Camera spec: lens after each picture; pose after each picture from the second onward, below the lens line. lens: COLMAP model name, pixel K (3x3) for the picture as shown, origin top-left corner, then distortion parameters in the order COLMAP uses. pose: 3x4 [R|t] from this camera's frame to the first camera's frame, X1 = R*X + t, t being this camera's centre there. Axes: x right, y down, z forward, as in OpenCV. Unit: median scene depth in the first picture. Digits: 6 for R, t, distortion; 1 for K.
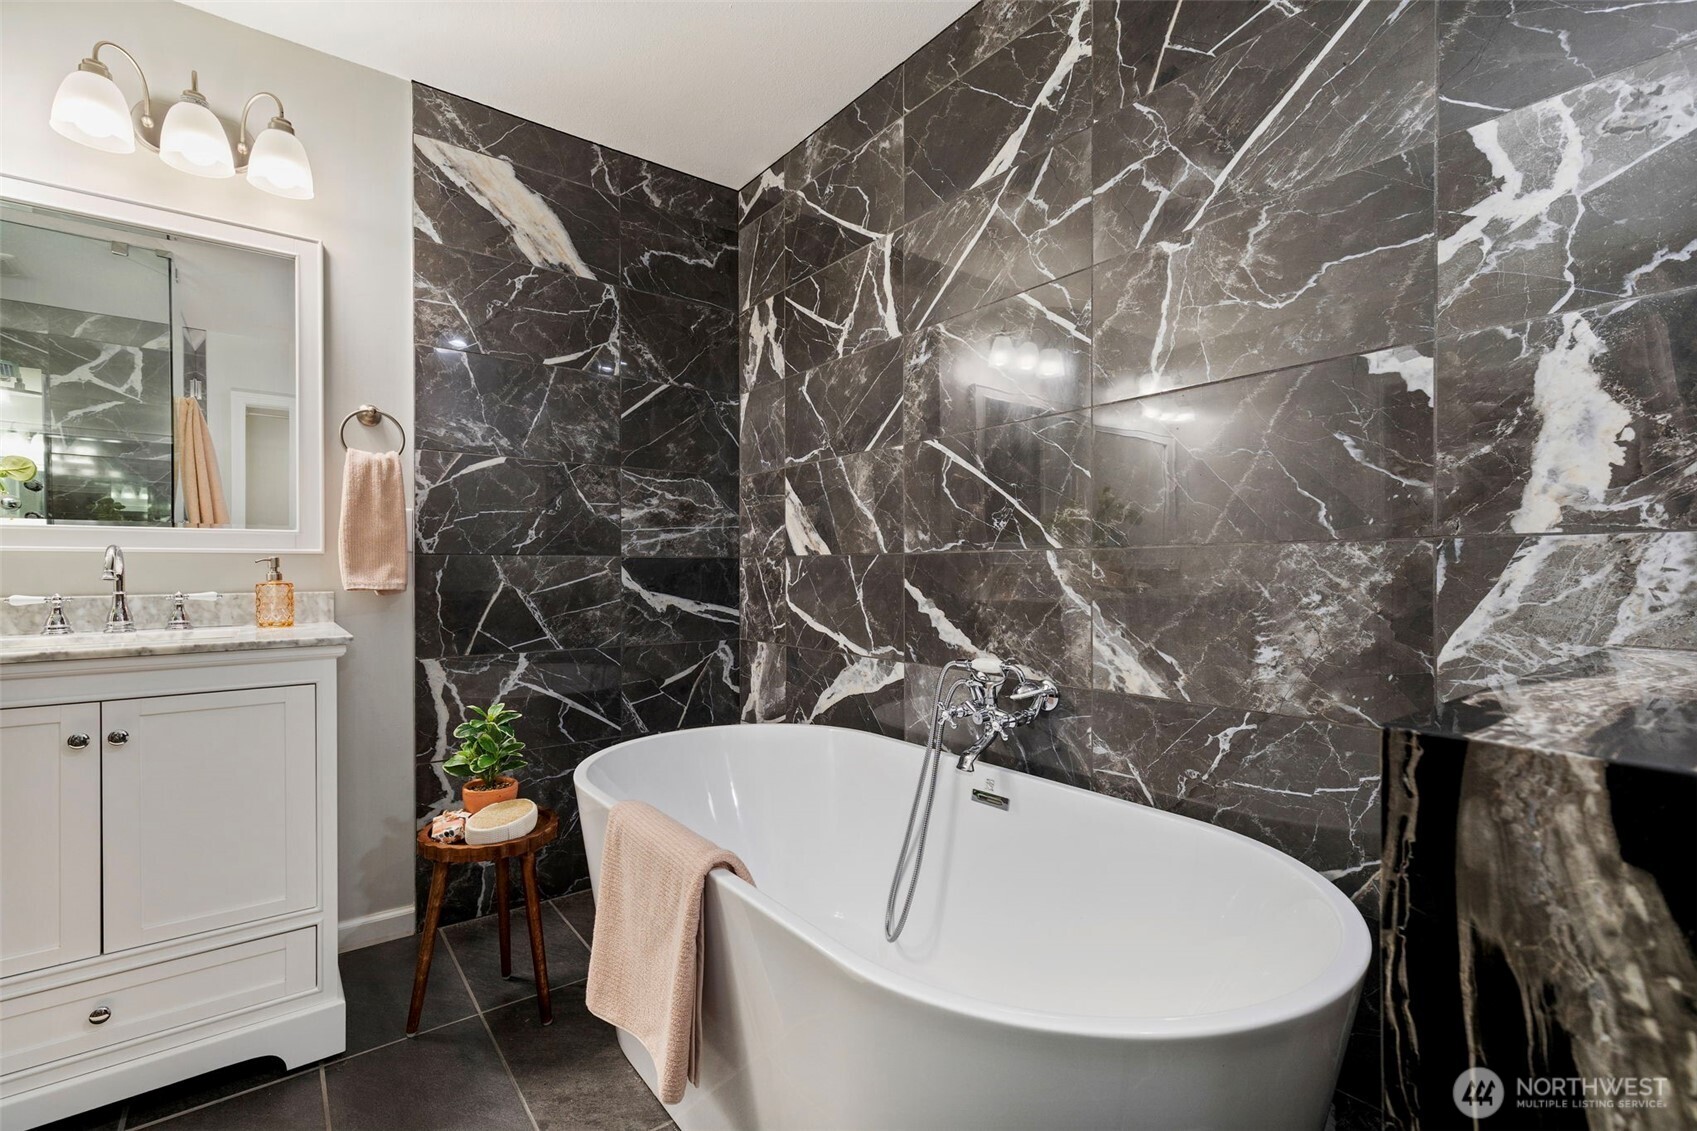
lens RADIAL K [[746.6, 0, 848.5], [0, 746.6, 565.5], [0, 0, 1]] dist [0.001647, -0.000213]
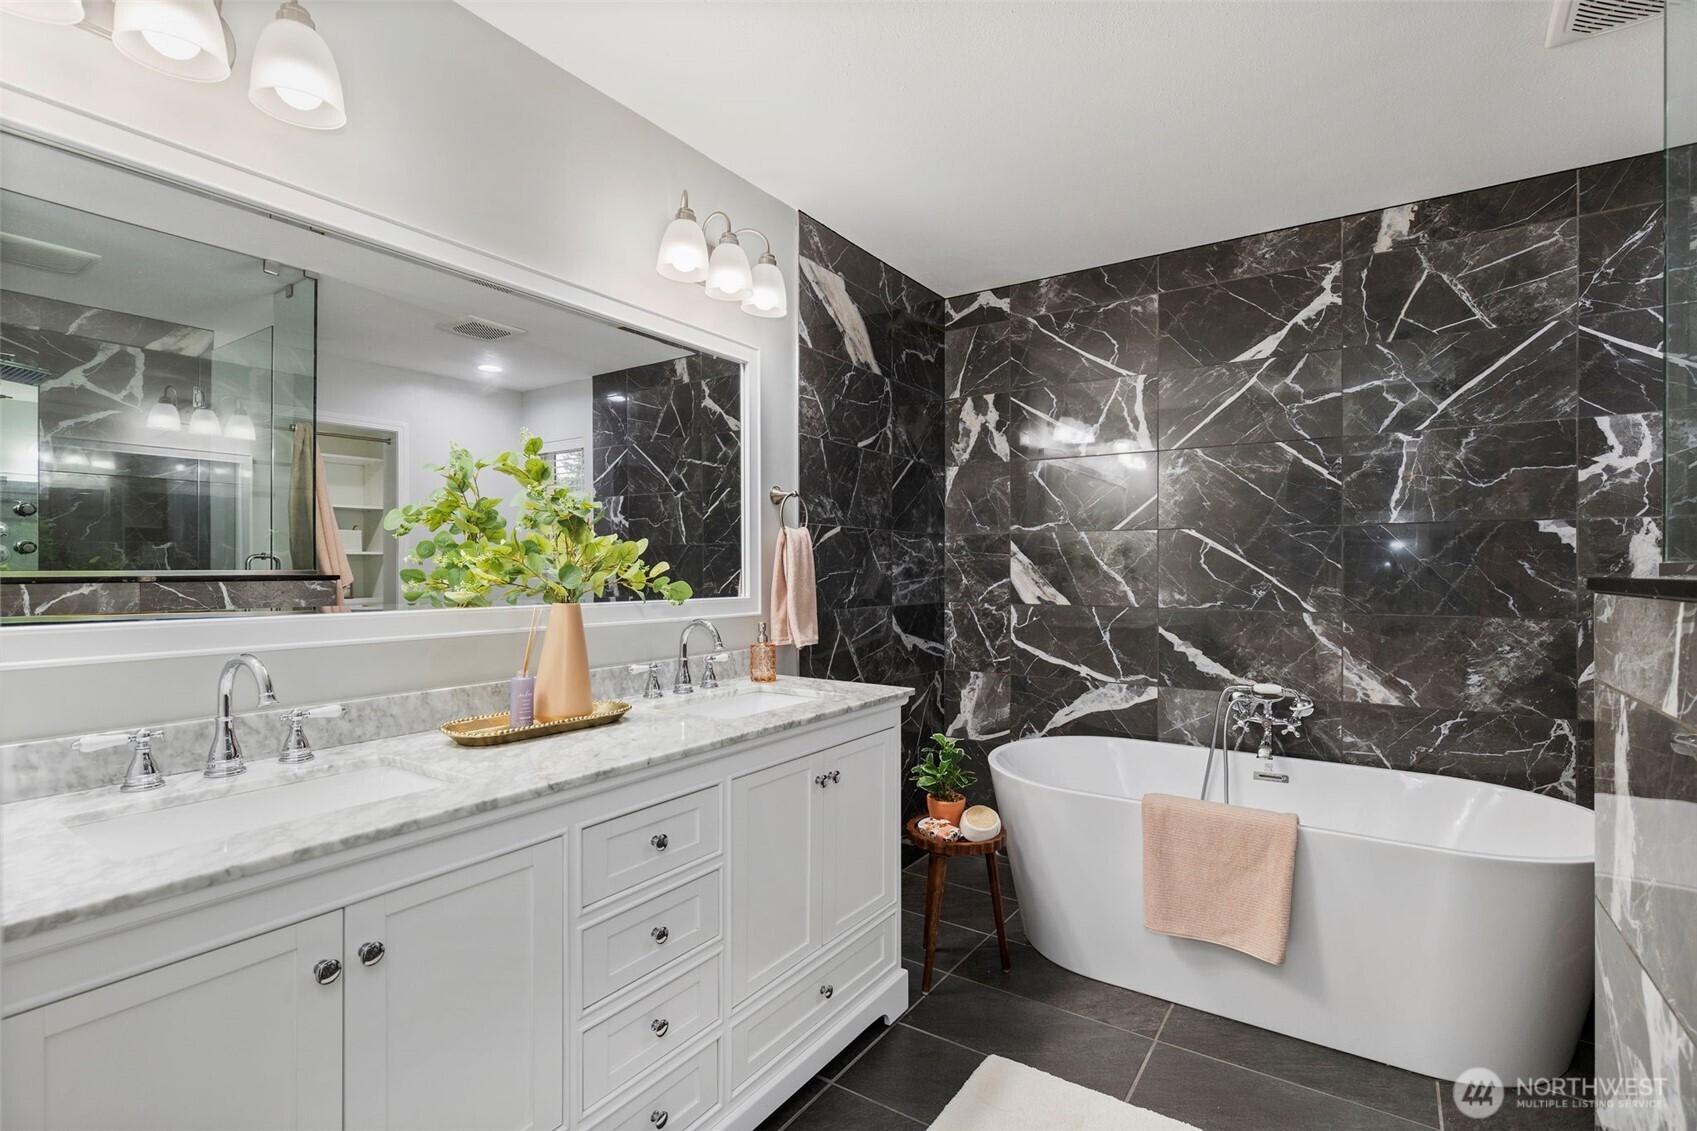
lens RADIAL K [[764.2, 0, 848.5], [0, 764.2, 565.5], [0, 0, 1]] dist [-0.016003, 0.003755]
pose [[0.953148, 0.004604, 0.302470, -0.904906], [-0.004758, 0.999989, -0.000227, -0.092559], [-0.302467, -0.001223, 0.953159, -0.176508]]
